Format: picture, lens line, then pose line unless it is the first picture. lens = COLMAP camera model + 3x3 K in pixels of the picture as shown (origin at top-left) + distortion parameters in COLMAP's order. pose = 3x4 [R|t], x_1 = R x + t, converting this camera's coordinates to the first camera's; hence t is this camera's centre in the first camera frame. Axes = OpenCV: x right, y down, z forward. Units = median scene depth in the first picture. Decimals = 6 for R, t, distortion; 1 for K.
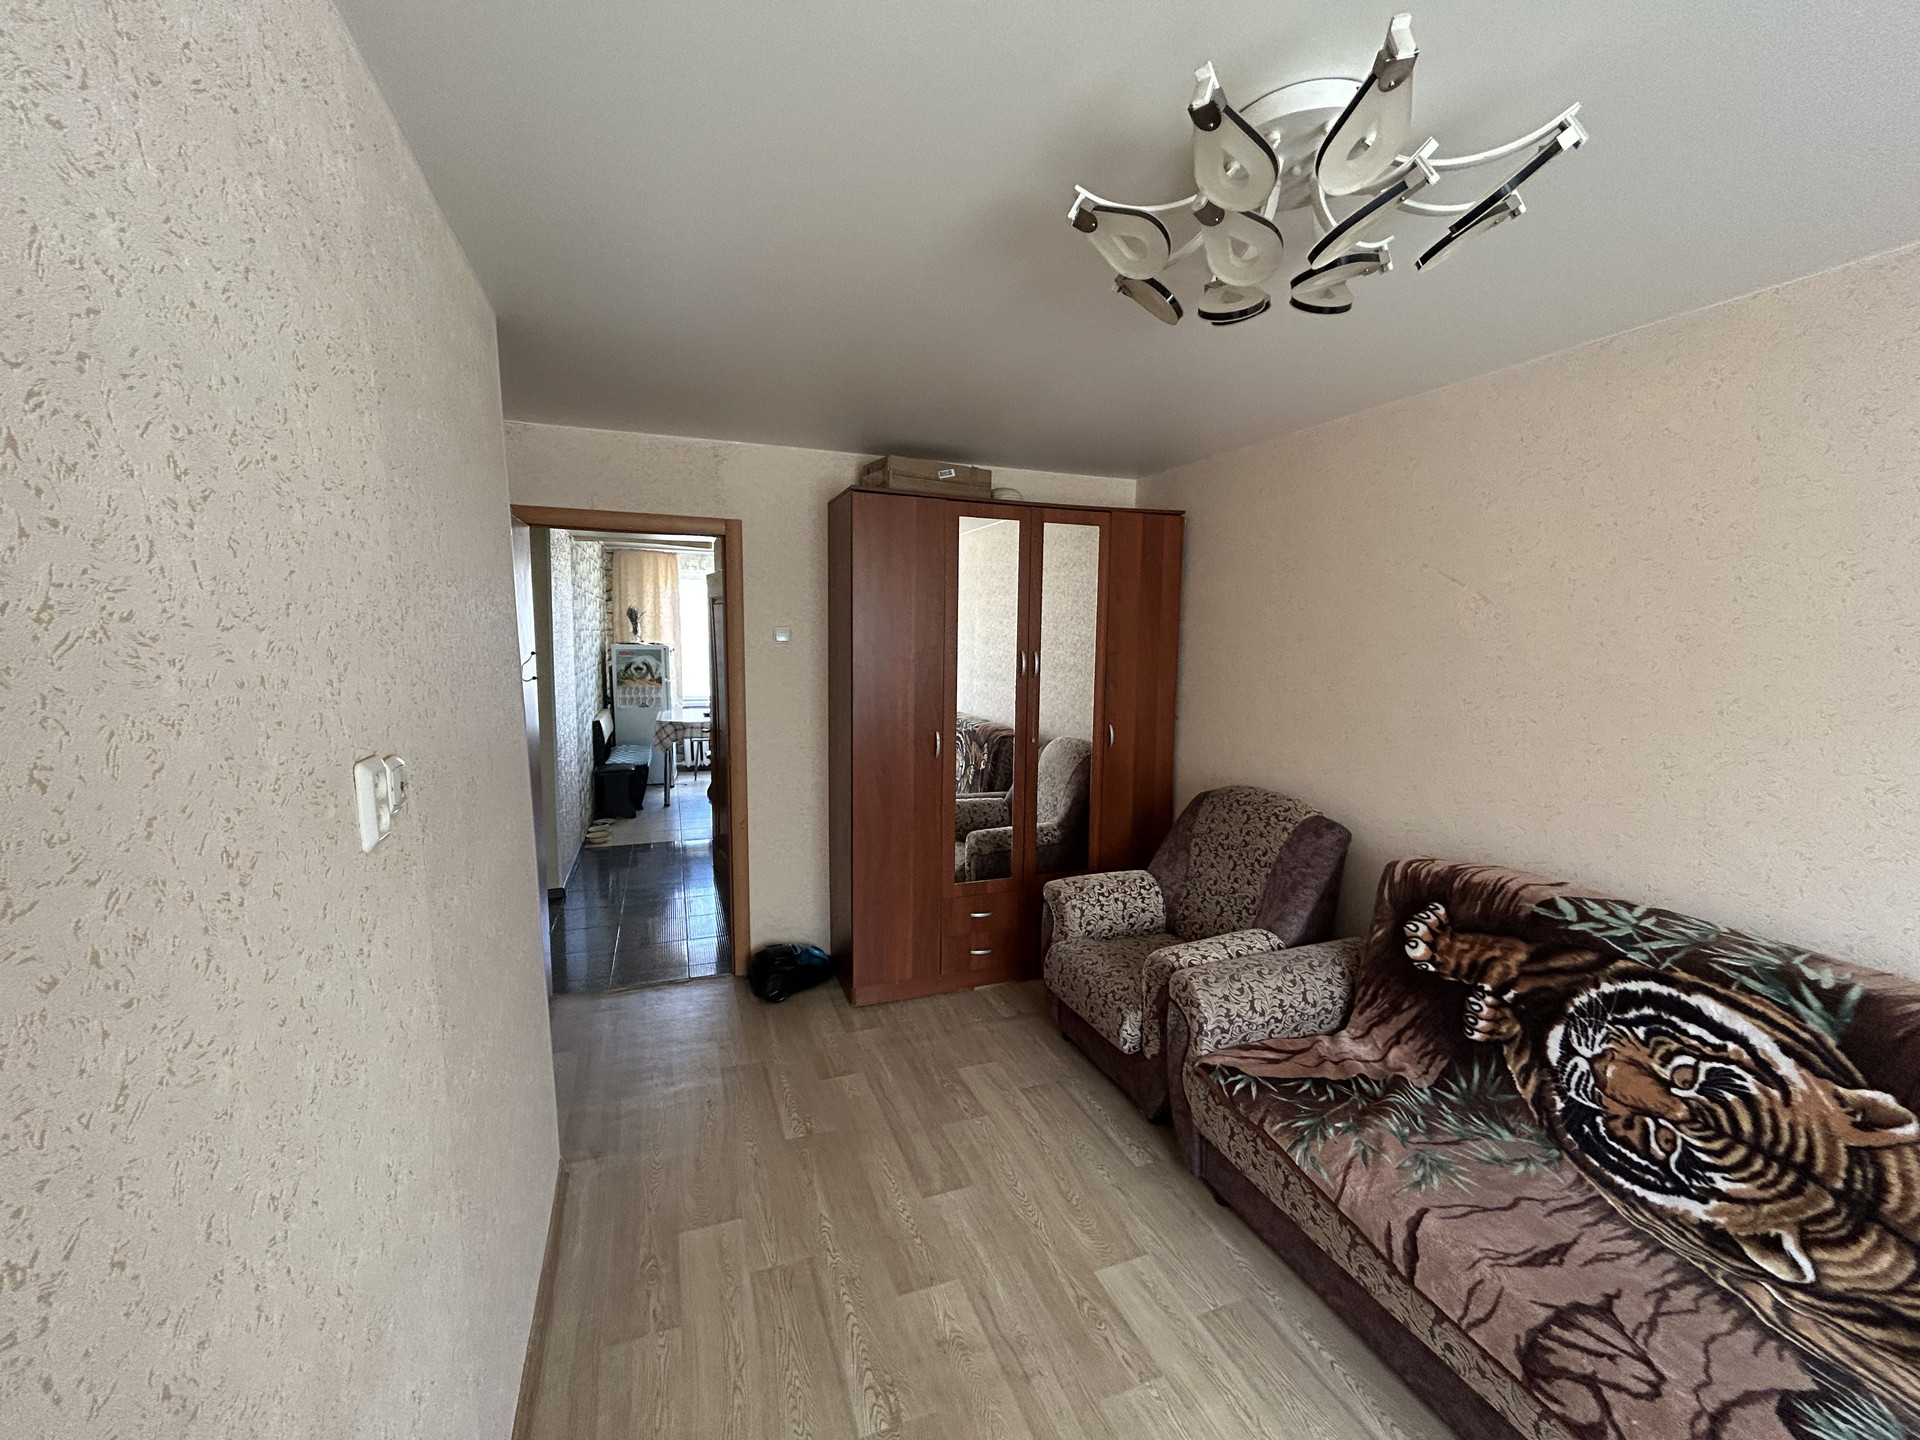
lens RADIAL K [[759.6, 0, 954.8], [0, 759.6, 718.2], [0, 0, 1]] dist [0.002835, -0.000273]
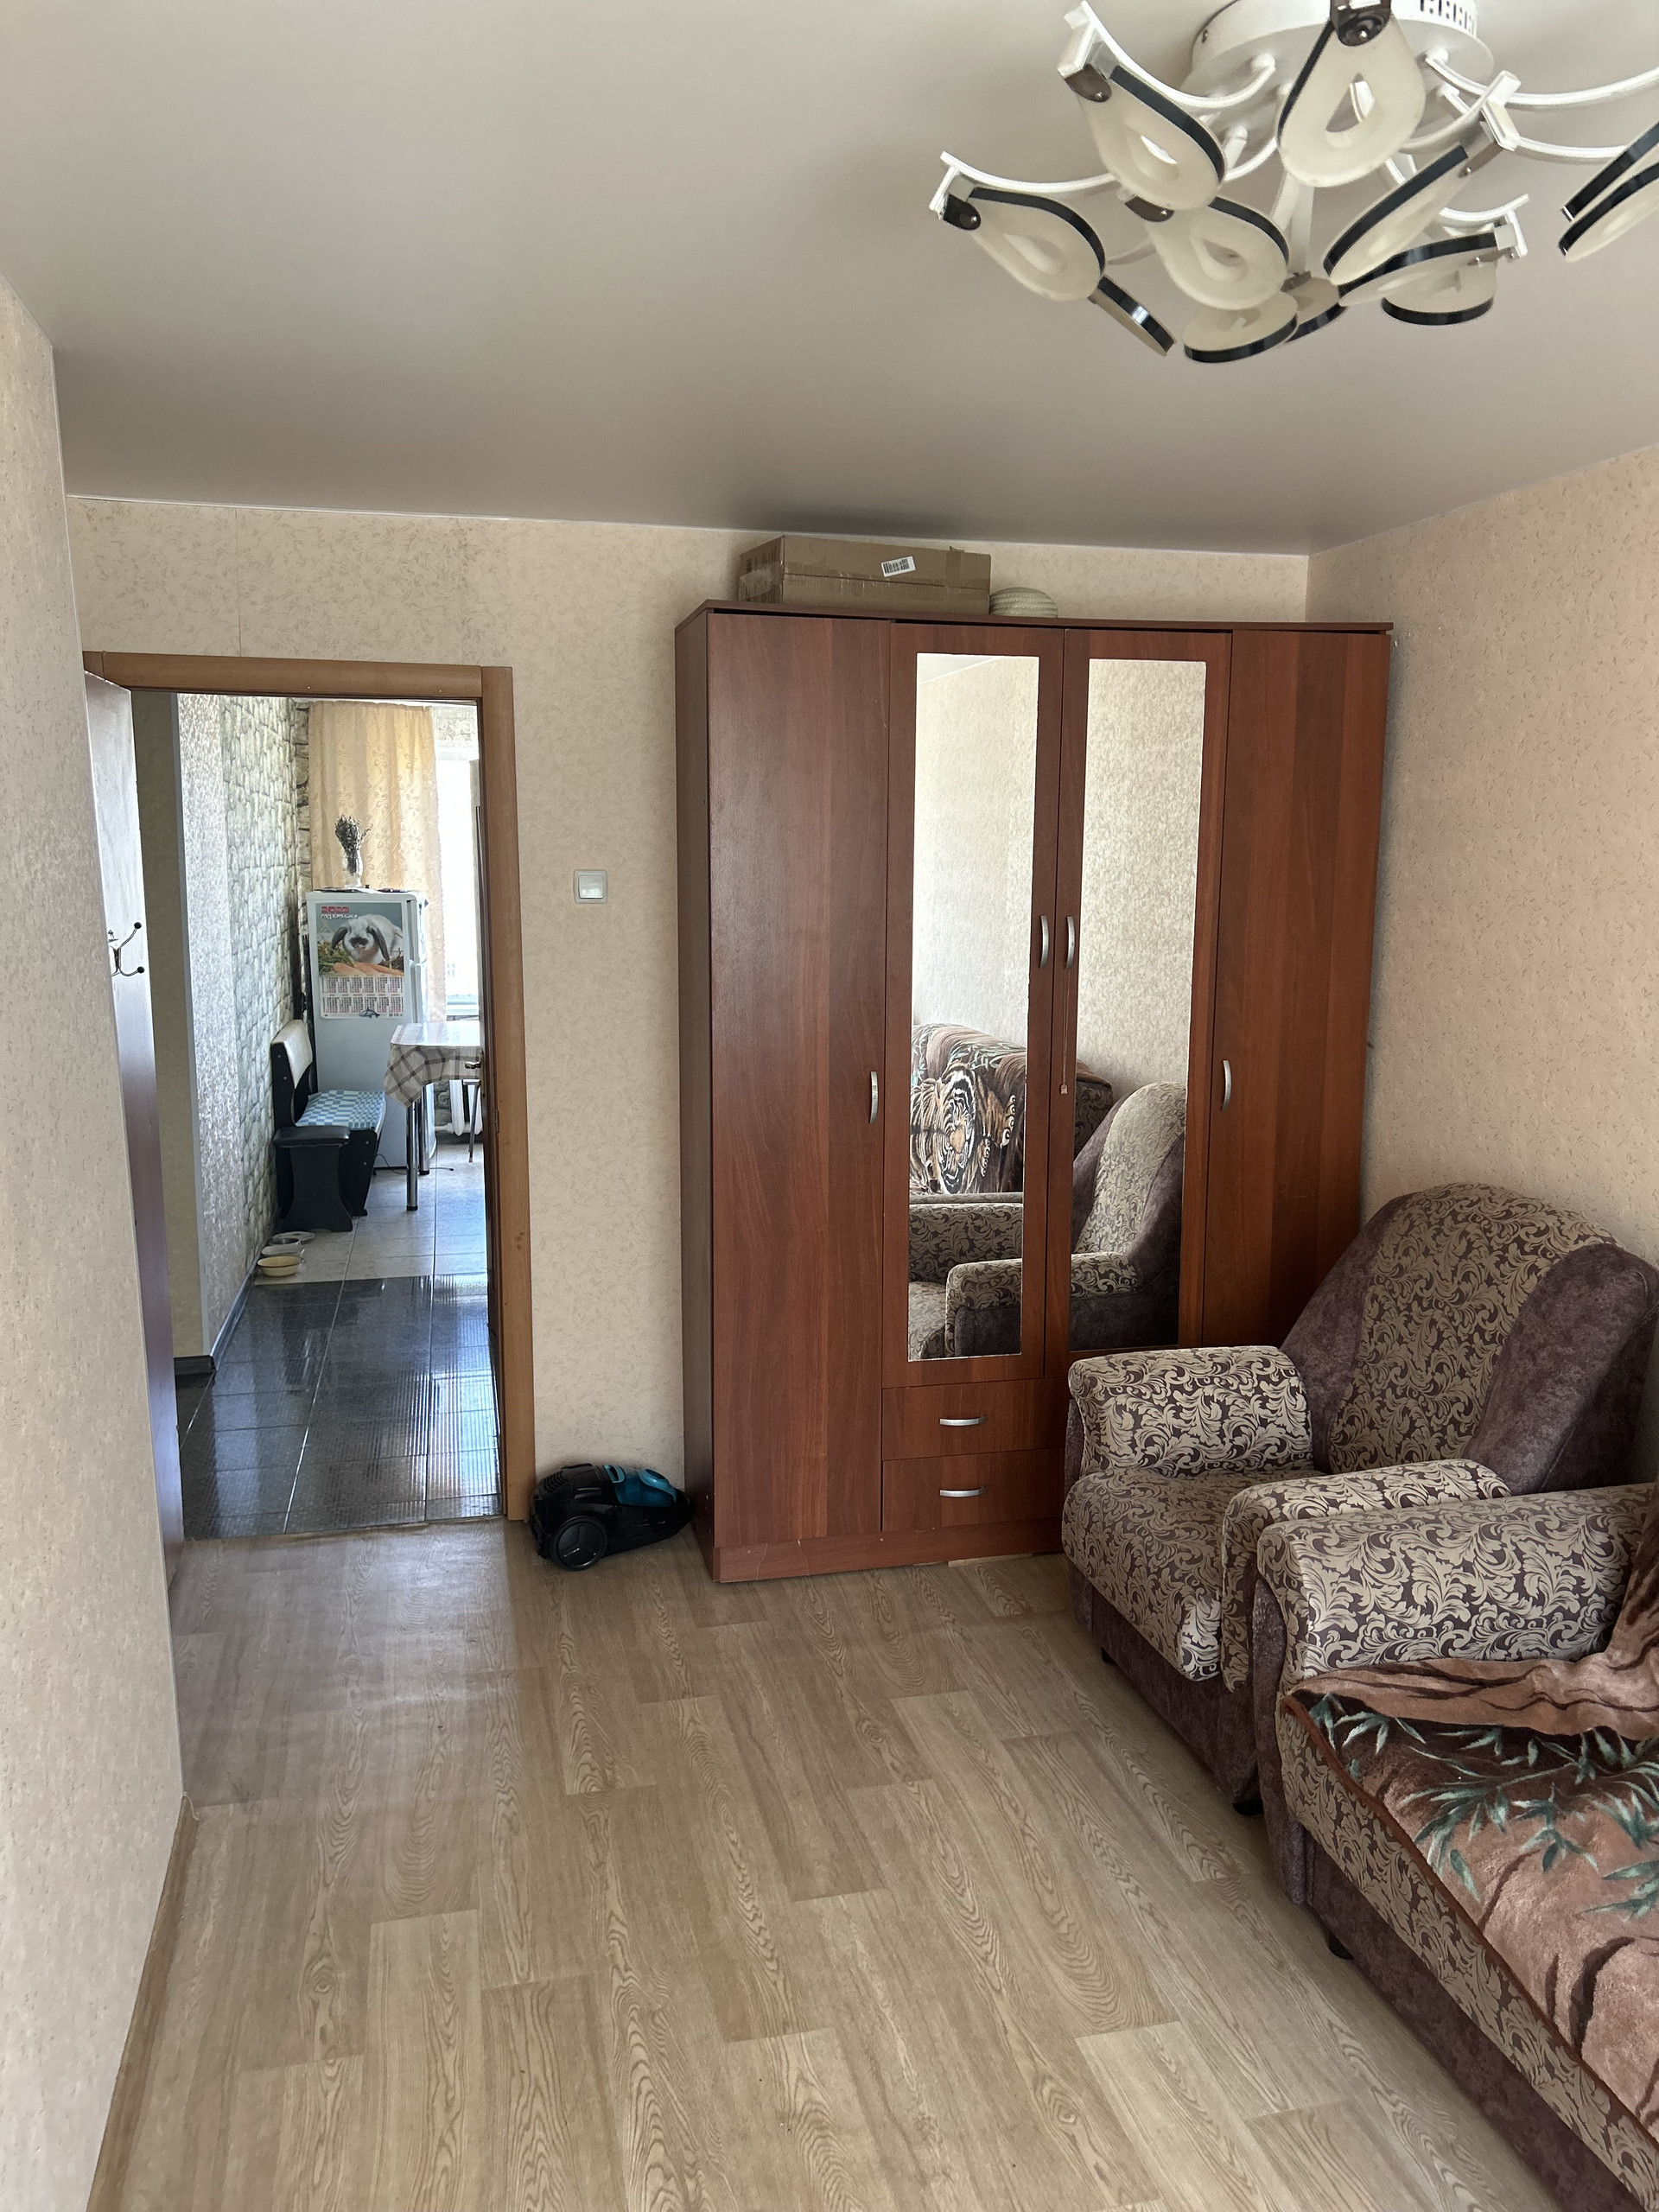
lens RADIAL K [[1622.8, 0, 823.7], [0, 1622.8, 1114.9], [0, 0, 1]] dist [0.075677, -0.079009]
pose [[0.991387, 0.011505, -0.130457, 0.113428], [-0.005379, 0.998870, 0.047211, -0.006238], [0.130853, -0.046103, 0.990329, -0.148192]]
